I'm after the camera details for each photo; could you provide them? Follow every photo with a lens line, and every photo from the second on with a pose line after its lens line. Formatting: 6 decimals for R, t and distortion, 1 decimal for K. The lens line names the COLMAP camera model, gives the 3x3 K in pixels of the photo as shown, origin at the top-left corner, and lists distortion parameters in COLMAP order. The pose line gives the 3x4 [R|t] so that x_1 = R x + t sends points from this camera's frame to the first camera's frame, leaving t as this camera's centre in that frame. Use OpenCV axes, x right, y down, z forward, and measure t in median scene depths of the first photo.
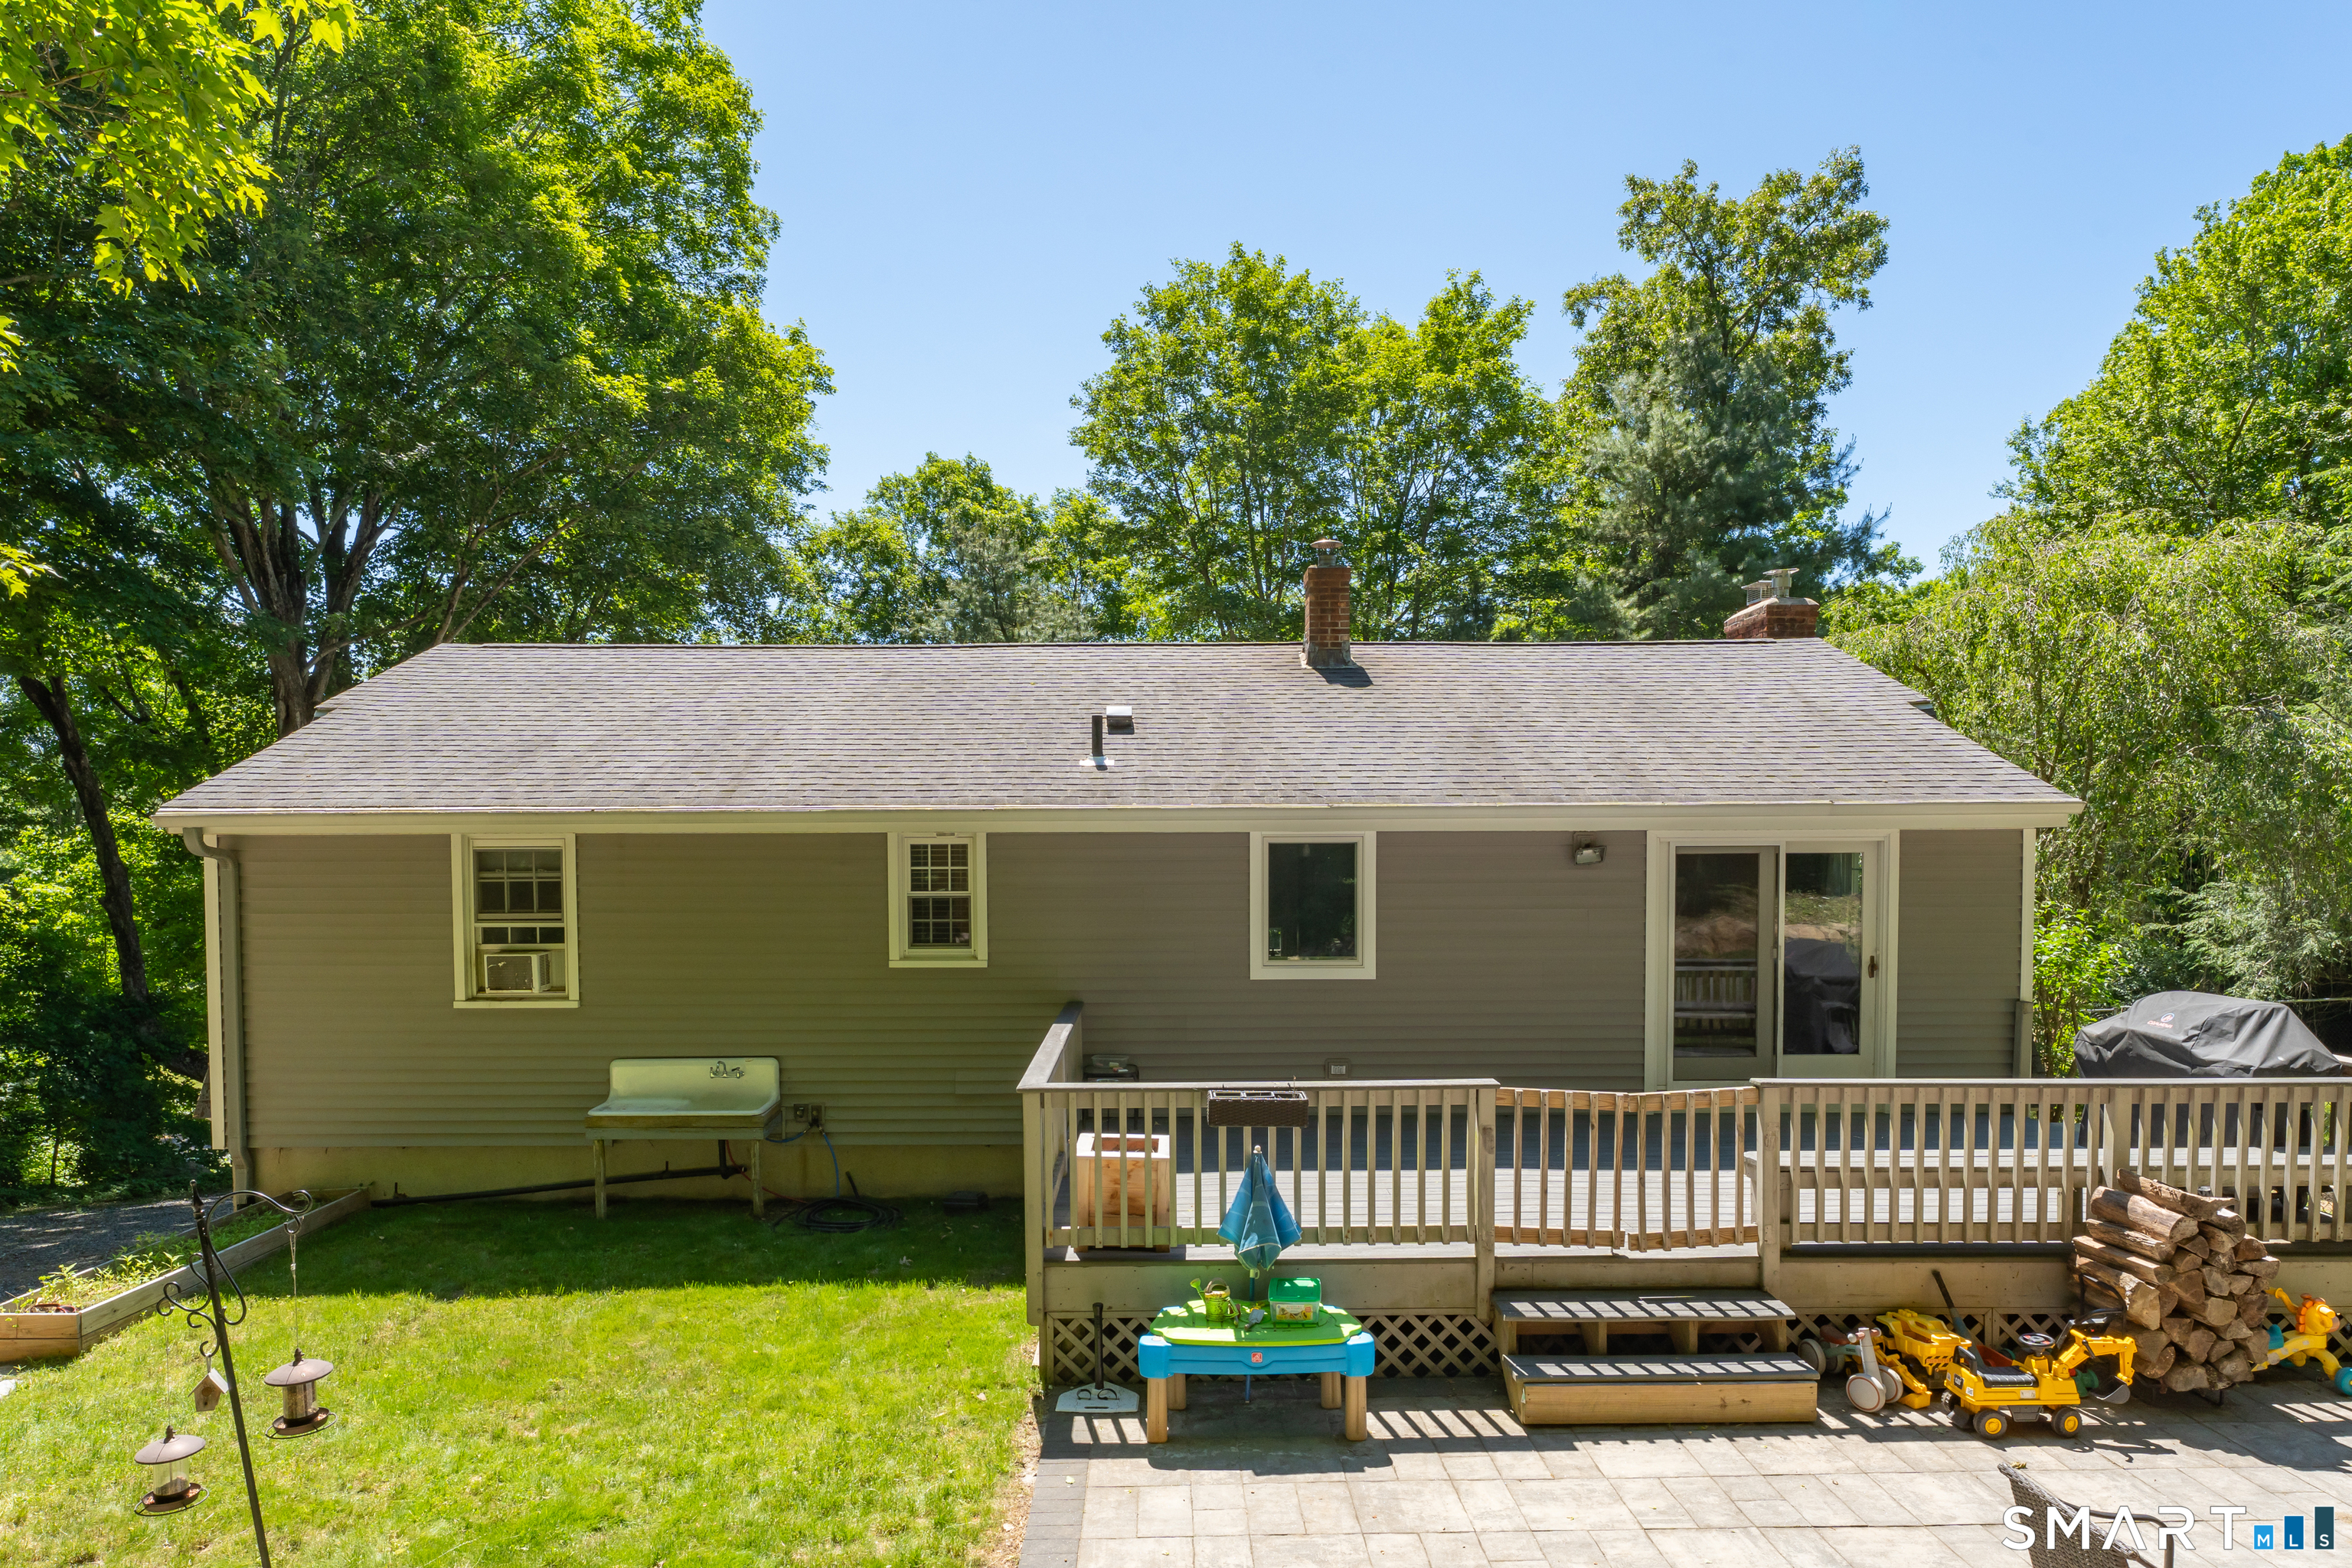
lens RADIAL K [[1391.5, 0, 1176.0], [0, 1391.5, 784.0], [0, 0, 1]] dist [0.039257, -0.042488]
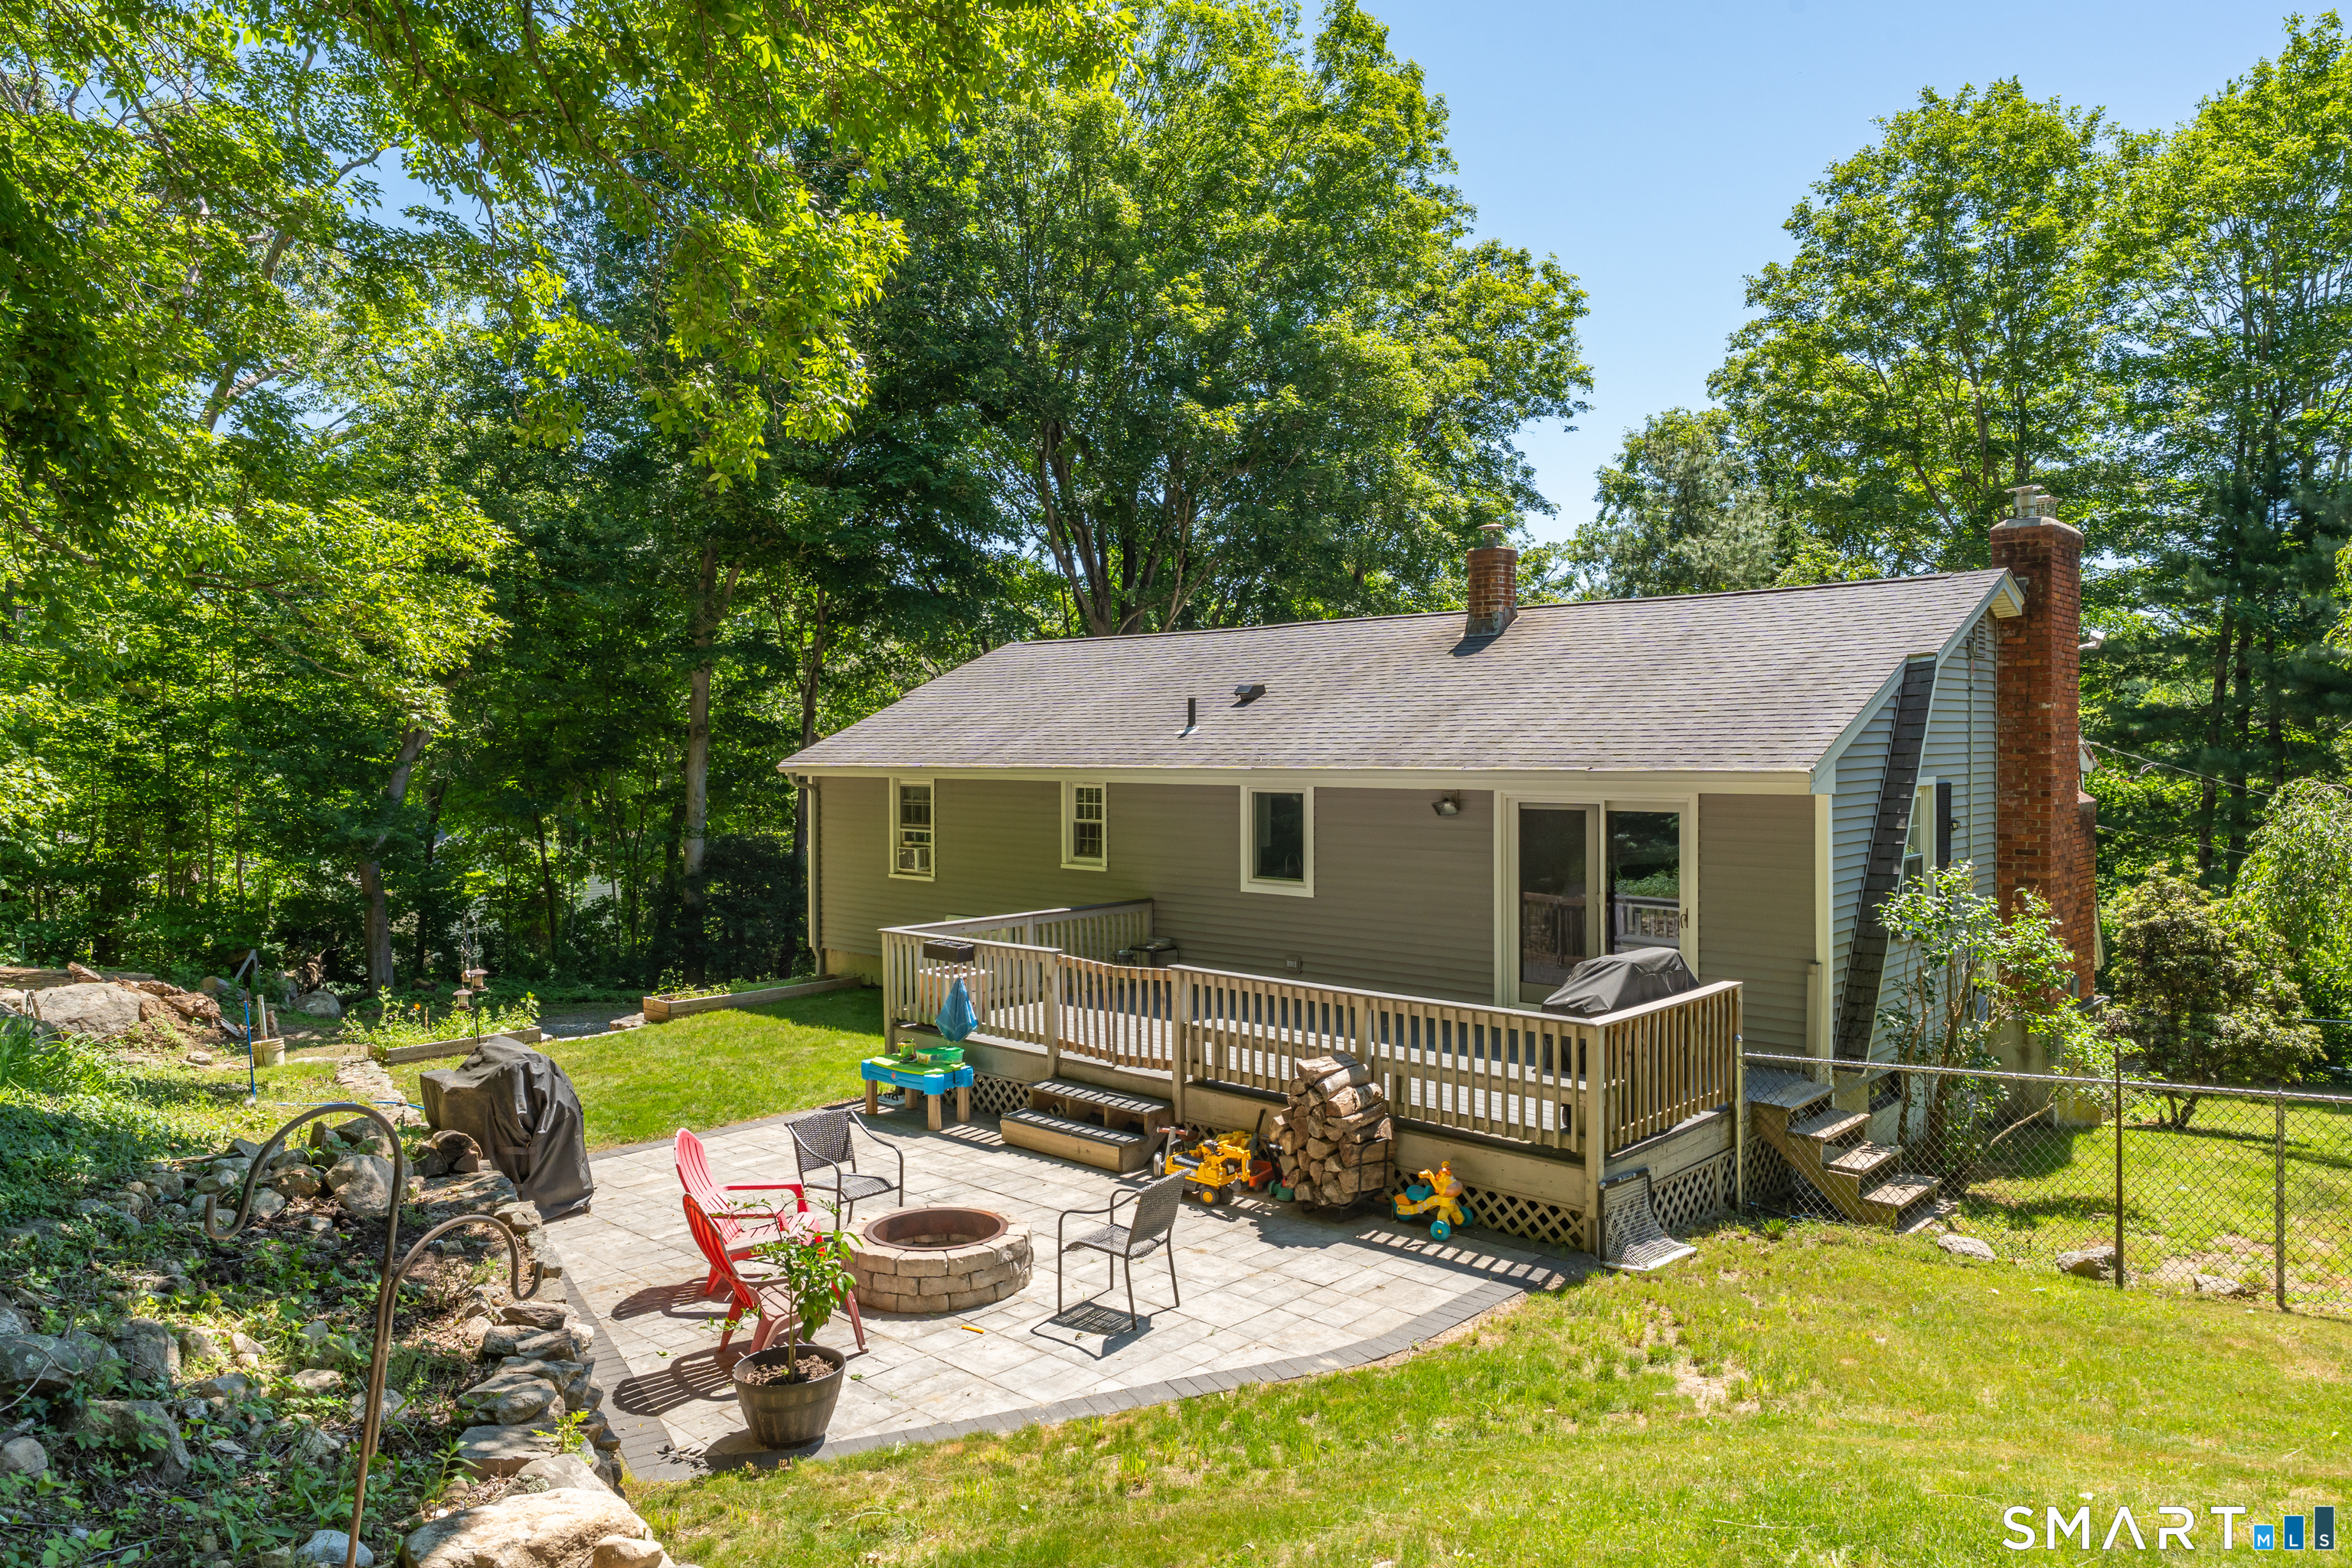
lens RADIAL K [[1519.4, 0, 1176.0], [0, 1519.4, 784.0], [0, 0, 1]] dist [-0.009641, -0.001924]
pose [[0.733460, 0.017852, -0.679498, 1.016417], [0.031069, 0.997730, 0.059749, -0.056208], [0.679022, -0.064934, 0.731240, -0.126133]]
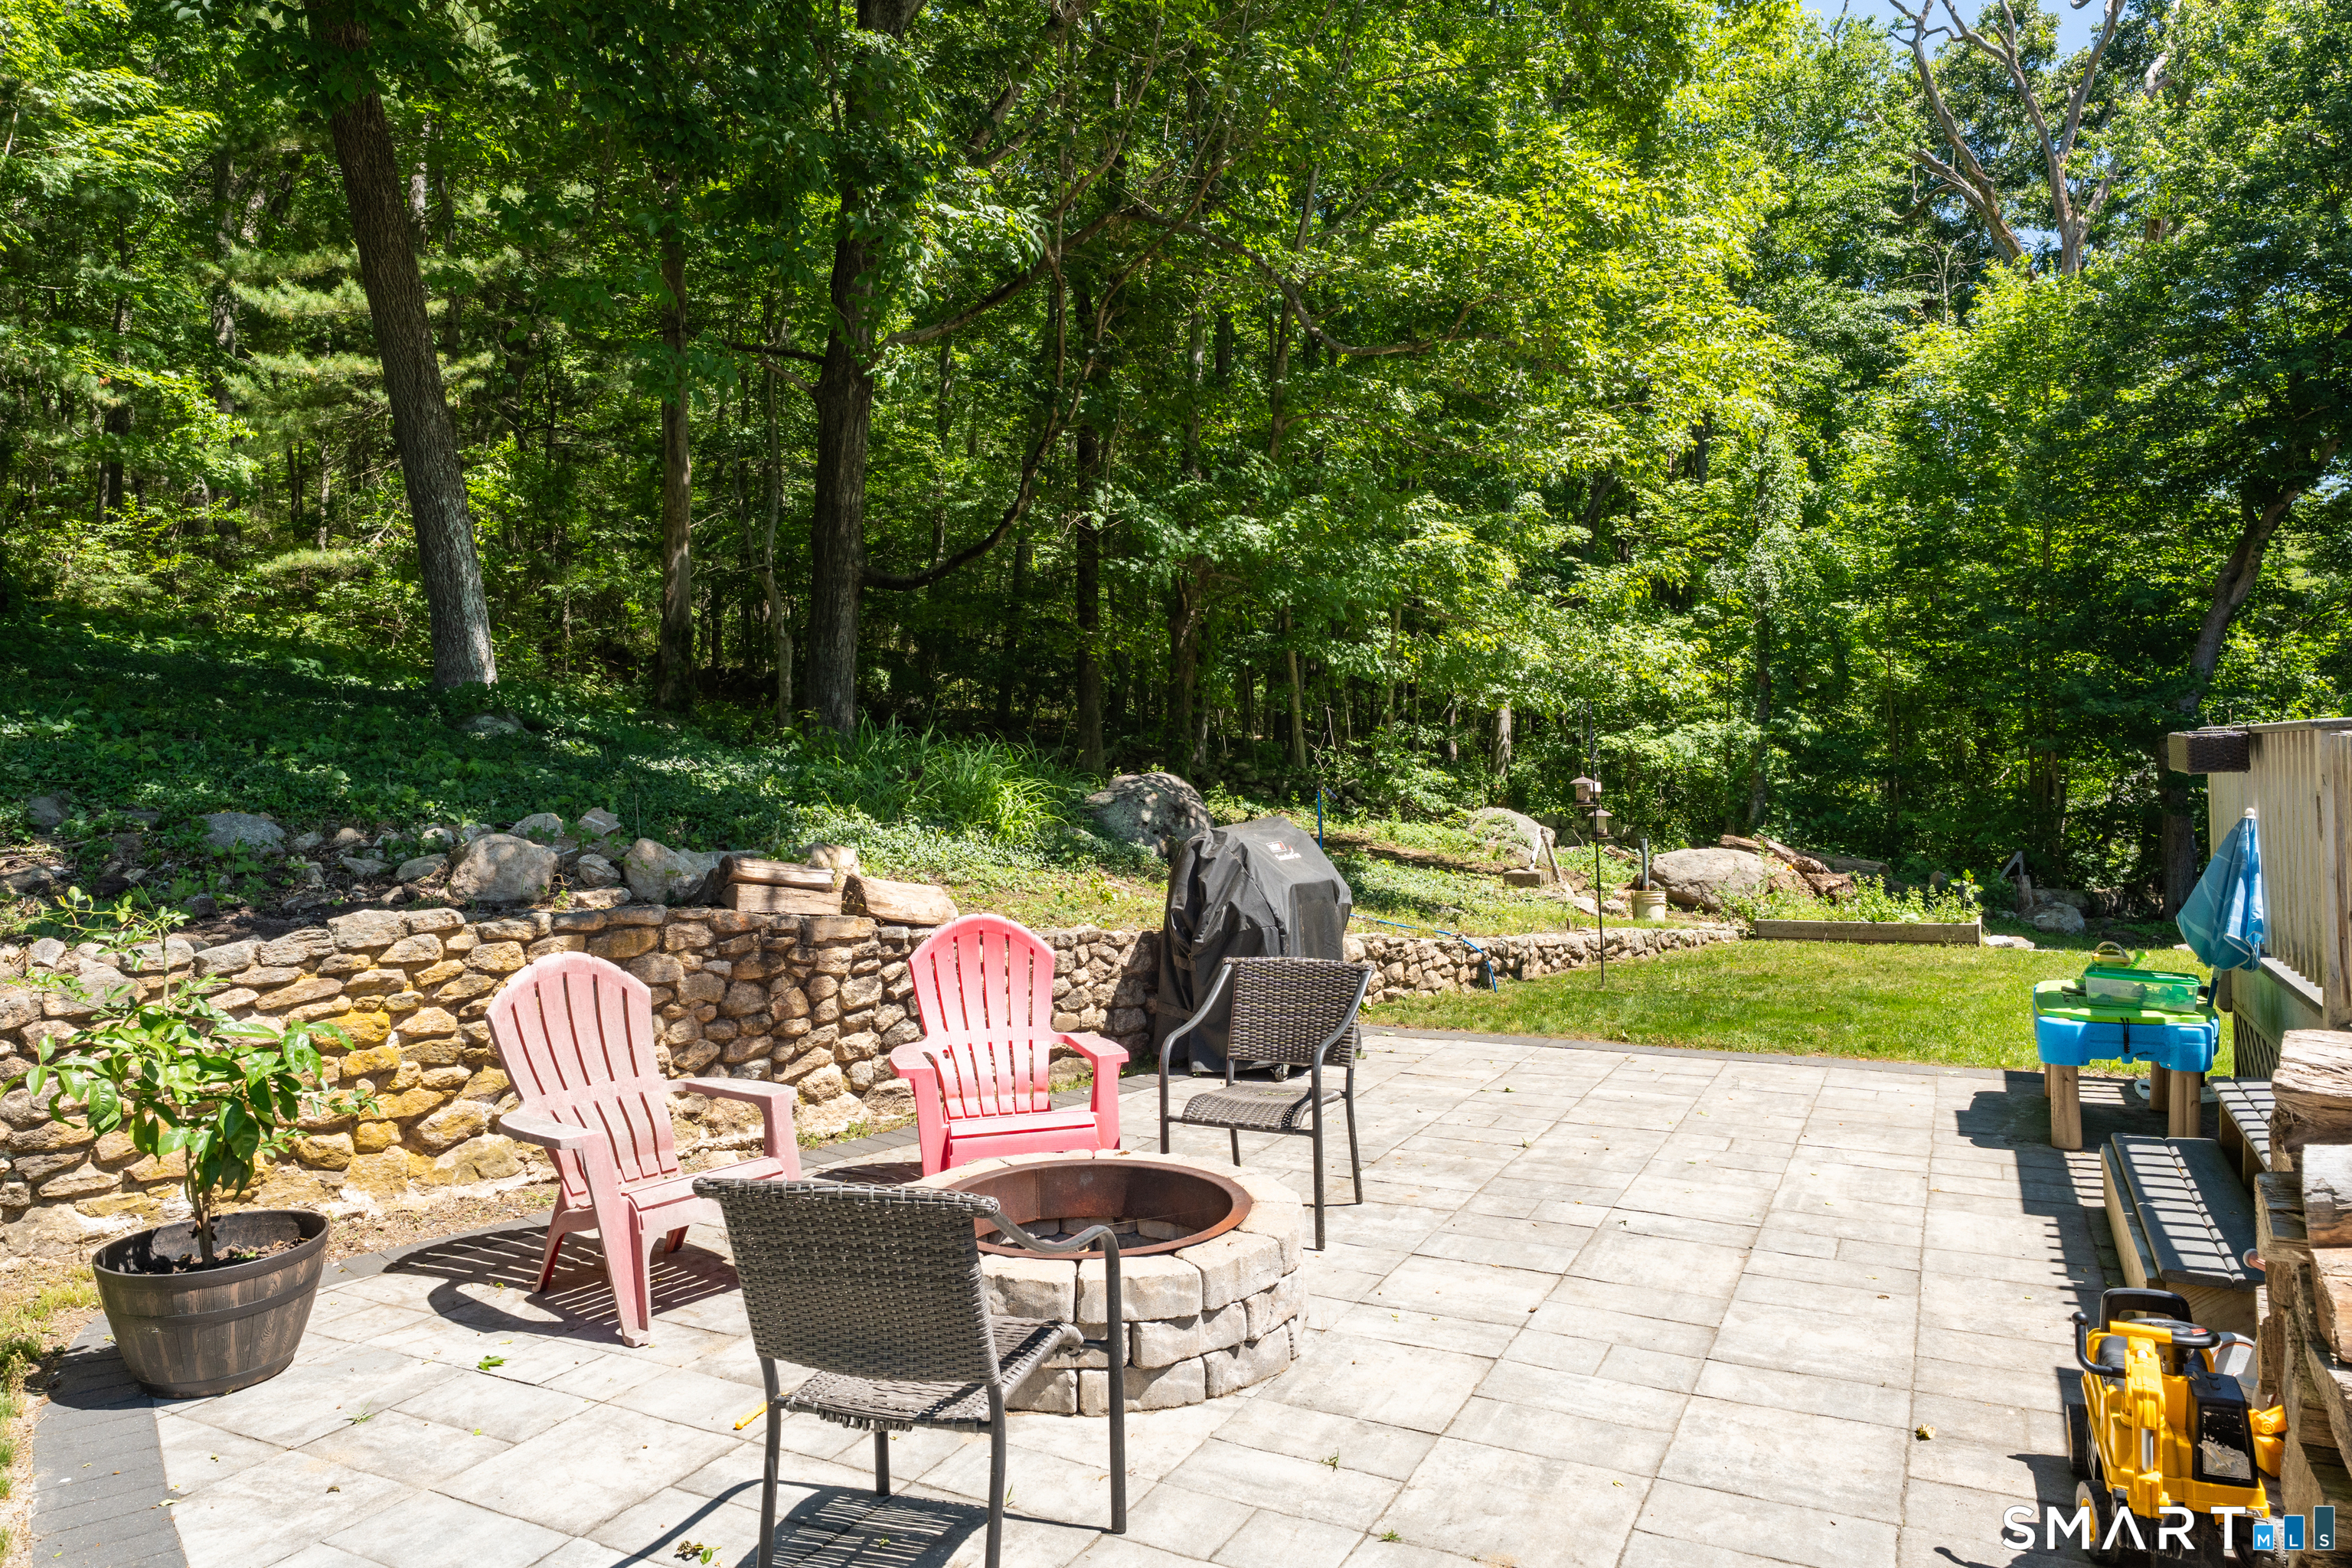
lens RADIAL K [[1503.3, 0, 1176.0], [0, 1503.3, 784.0], [0, 0, 1]] dist [-0.000208, -0.001924]
pose [[-0.469296, 0.031632, -0.882474, 0.654486], [0.068249, 0.997668, -0.000533, 0.137819], [0.880400, -0.060478, -0.470360, 0.579634]]
